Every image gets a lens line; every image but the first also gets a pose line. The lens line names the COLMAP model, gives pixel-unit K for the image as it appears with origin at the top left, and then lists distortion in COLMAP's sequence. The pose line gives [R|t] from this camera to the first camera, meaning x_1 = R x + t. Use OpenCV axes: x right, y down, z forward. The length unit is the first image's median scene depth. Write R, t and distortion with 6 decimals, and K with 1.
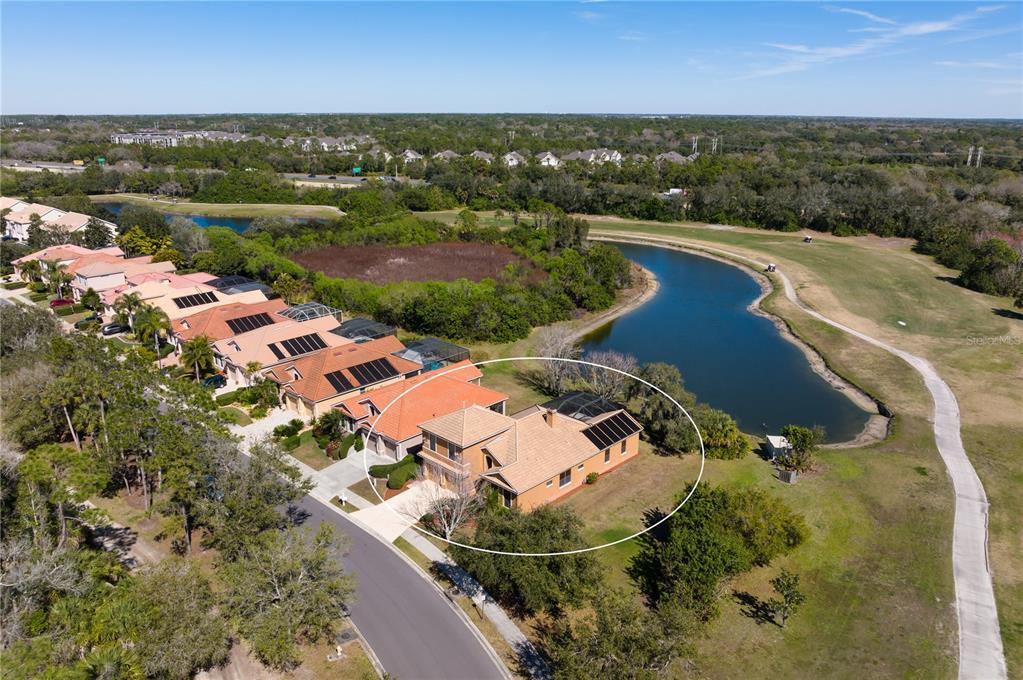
lens RADIAL K [[717.9, 0, 511.5], [0, 717.9, 340.0], [0, 0, 1]] dist [-0.040261, 0.003572]
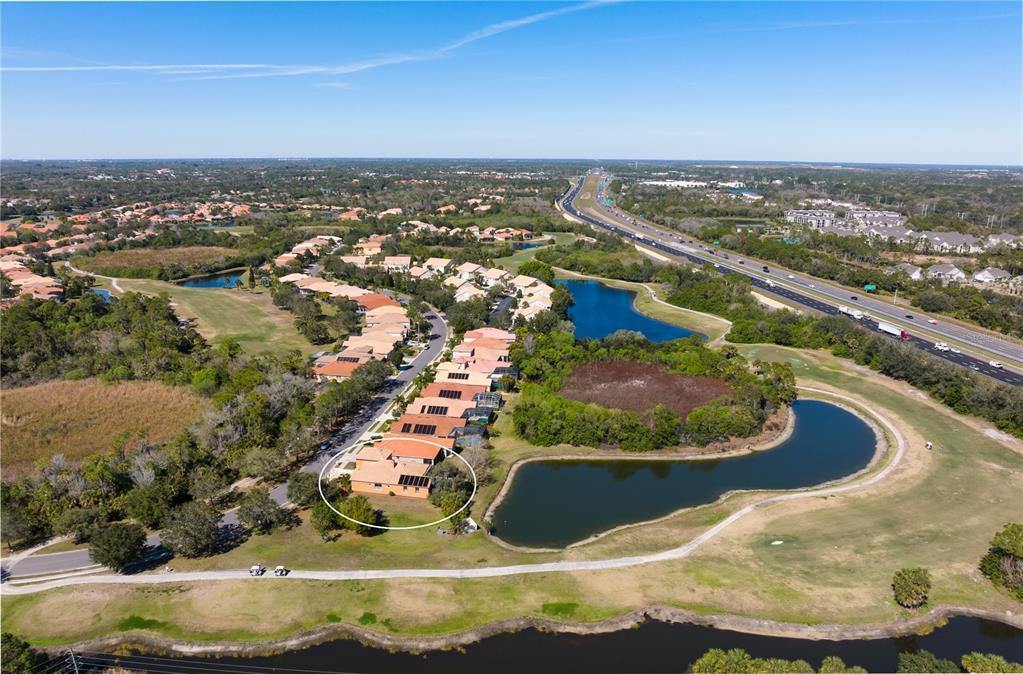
lens RADIAL K [[705.3, 0, 481.6], [0, 705.3, 338.9], [0, 0, 1]] dist [-0.022763, -0.000131]
pose [[0.546968, 0.201650, -0.812504, 1.273002], [-0.262091, 0.963013, 0.062568, -0.321001], [0.795069, 0.178728, 0.579588, -0.122217]]
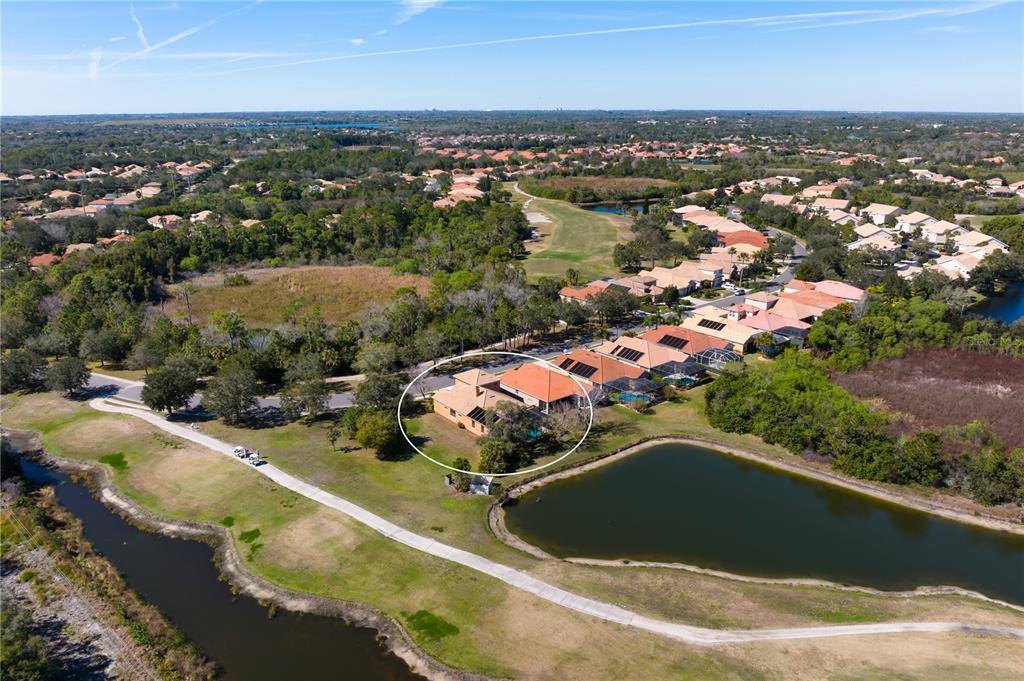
lens RADIAL K [[718.6, 0, 512.0], [0, 718.6, 340.5], [0, 0, 1]] dist [-0.040261, 0.003572]
pose [[-0.102868, 0.300249, -0.948298, 1.149595], [-0.307815, 0.896950, 0.317382, -0.410798], [0.945869, 0.324549, 0.000154, 0.654186]]
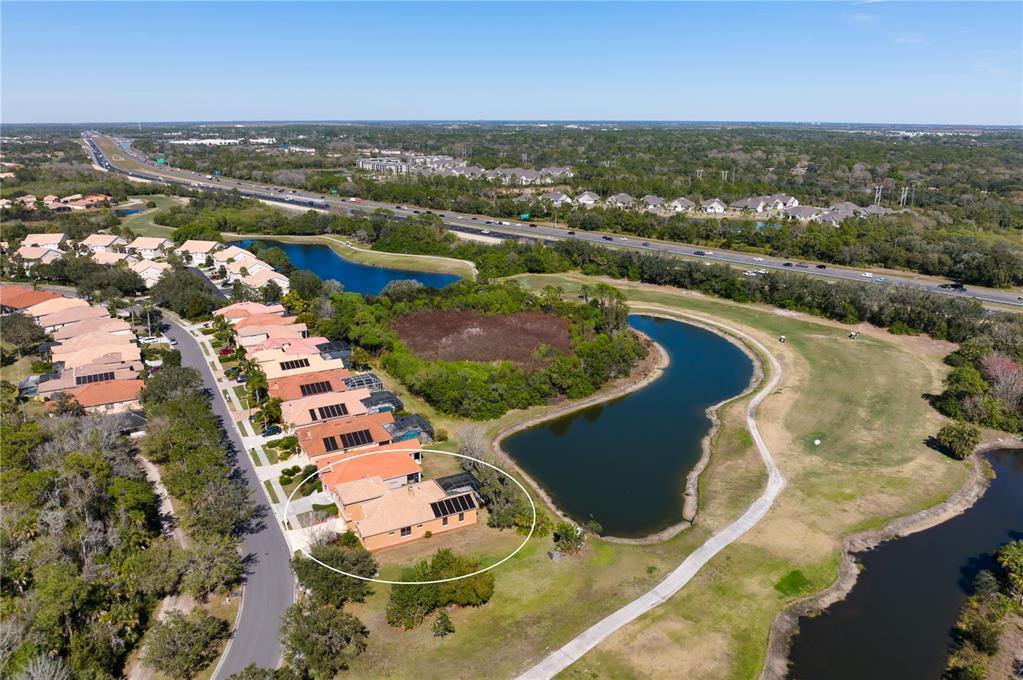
lens RADIAL K [[710.6, 0, 501.7], [0, 710.6, 340.0], [0, 0, 1]] dist [-0.040786, -0.000230]
pose [[0.947343, 0.087954, -0.307906, 0.444540], [-0.092359, 0.995726, 0.000268, -0.158210], [0.306613, 0.028184, 0.951417, -0.289854]]
